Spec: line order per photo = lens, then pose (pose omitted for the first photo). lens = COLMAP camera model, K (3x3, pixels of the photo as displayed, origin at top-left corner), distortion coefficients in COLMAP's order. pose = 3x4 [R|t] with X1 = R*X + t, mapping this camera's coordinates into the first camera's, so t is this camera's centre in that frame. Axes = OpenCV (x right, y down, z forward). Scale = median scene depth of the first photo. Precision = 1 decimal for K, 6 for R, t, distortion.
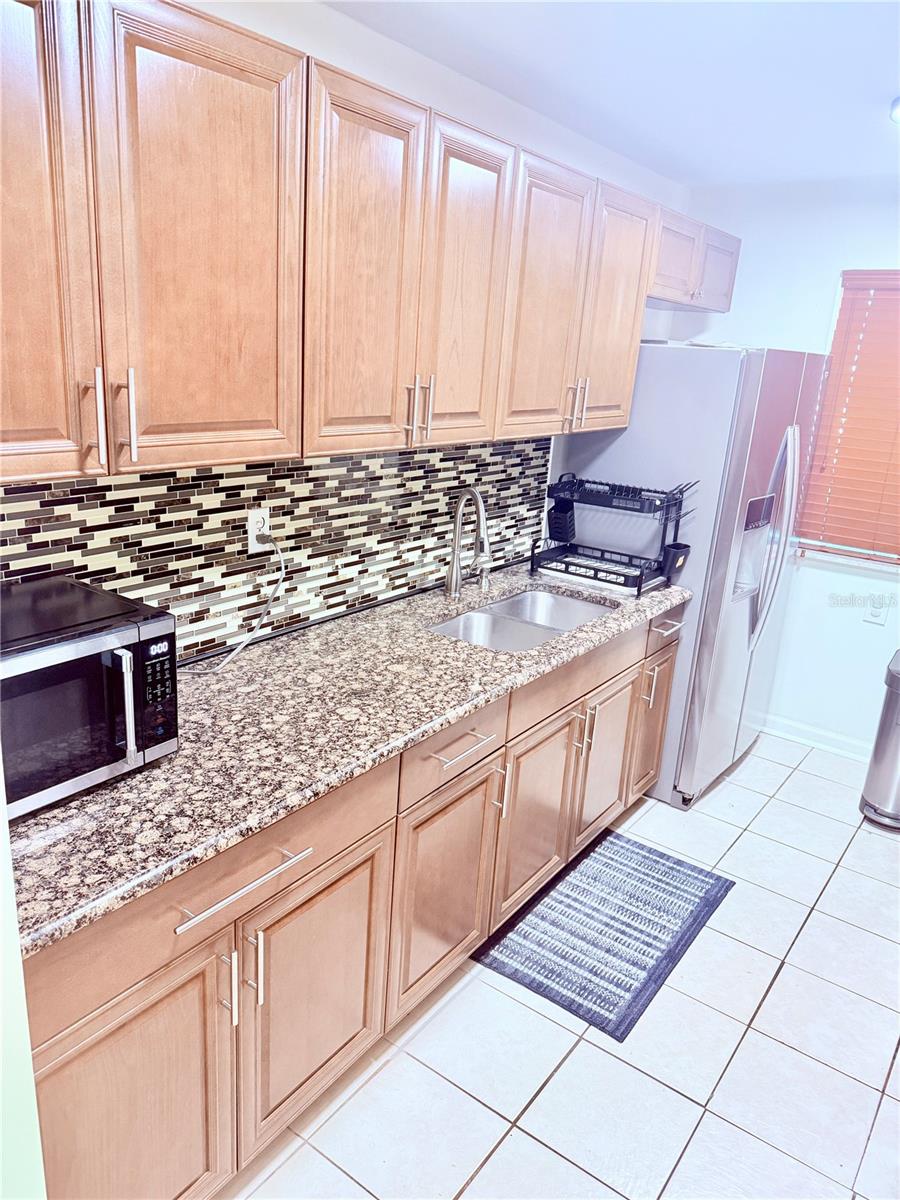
lens RADIAL K [[843.0, 0, 450.0], [0, 843.0, 600.0], [0, 0, 1]] dist [0.158115, -0.213641]
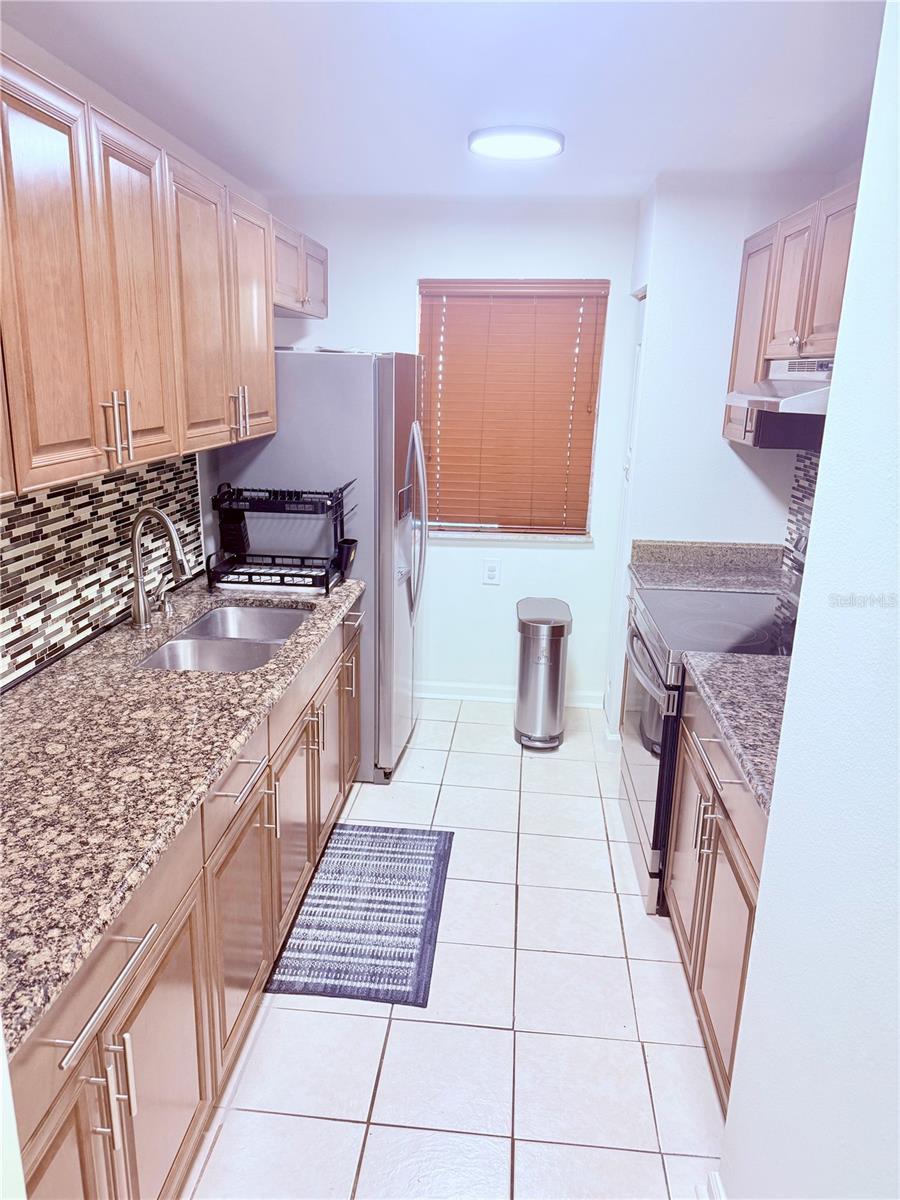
lens RADIAL K [[844.0, 0, 431.8], [0, 844.0, 605.2], [0, 0, 1]] dist [0.210656, -0.321913]
pose [[0.866802, -0.177818, 0.465870, -0.162059], [0.176553, 0.983179, 0.046774, -0.018080], [-0.466351, 0.041707, 0.883616, 0.026894]]
